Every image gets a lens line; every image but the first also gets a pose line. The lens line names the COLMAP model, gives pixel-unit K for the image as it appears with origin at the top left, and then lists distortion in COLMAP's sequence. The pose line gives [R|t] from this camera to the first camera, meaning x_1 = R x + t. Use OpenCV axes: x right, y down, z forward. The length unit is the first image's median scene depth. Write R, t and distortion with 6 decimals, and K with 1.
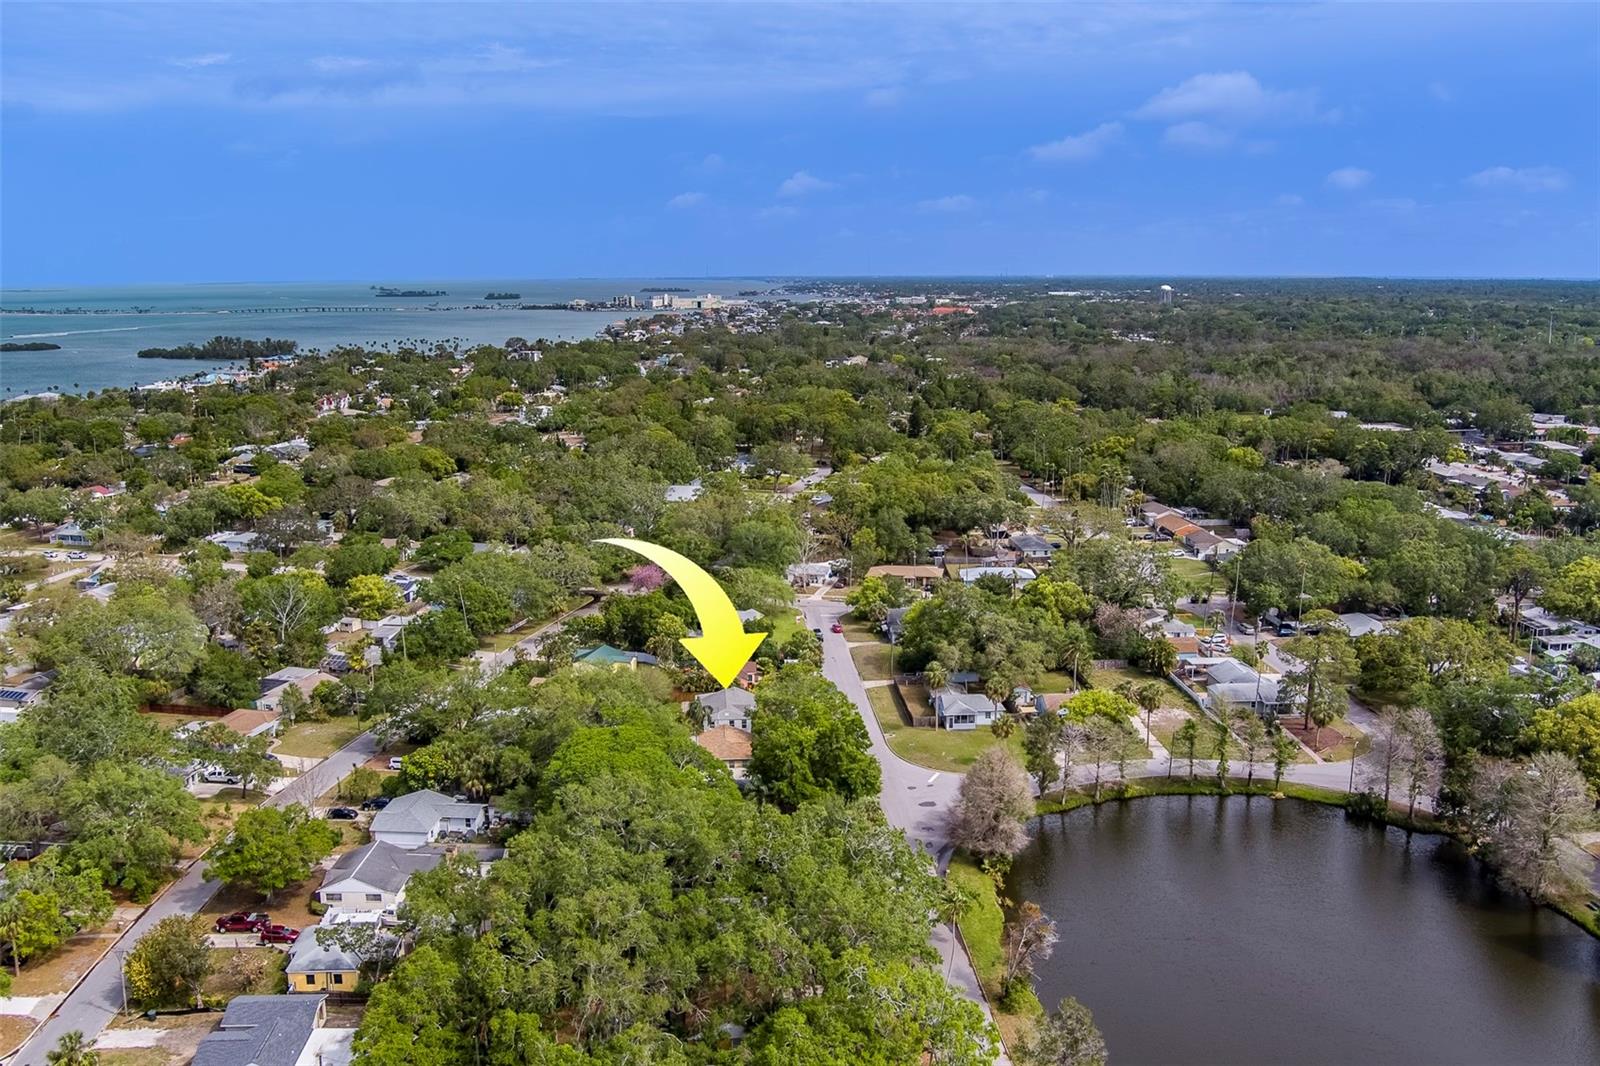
lens RADIAL K [[1324.8, 0, 802.4], [0, 1324.8, 534.9], [0, 0, 1]] dist [-0.054674, 0.010012]
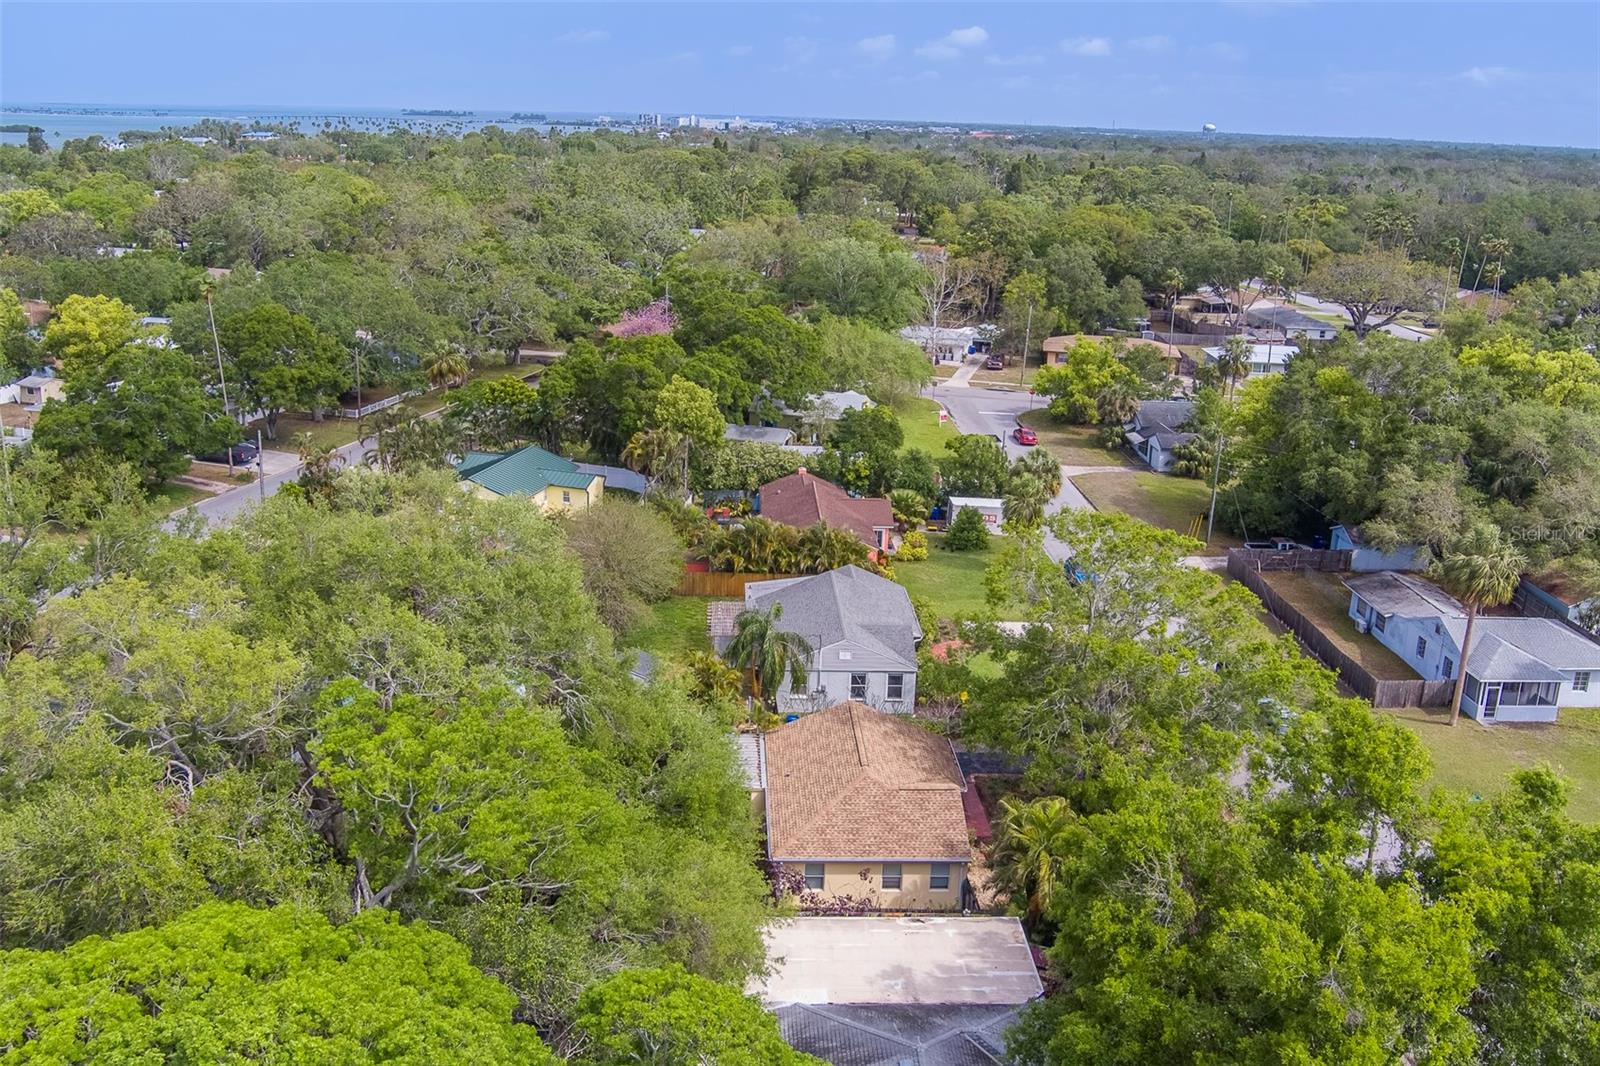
lens RADIAL K [[1324.8, 0, 794.2], [0, 1324.8, 532.0], [0, 0, 1]] dist [-0.054674, 0.010012]
pose [[0.998975, 0.042364, -0.015942, -0.051220], [-0.040076, 0.991527, 0.123566, 0.049687], [0.021042, -0.122801, 0.992208, 0.521952]]
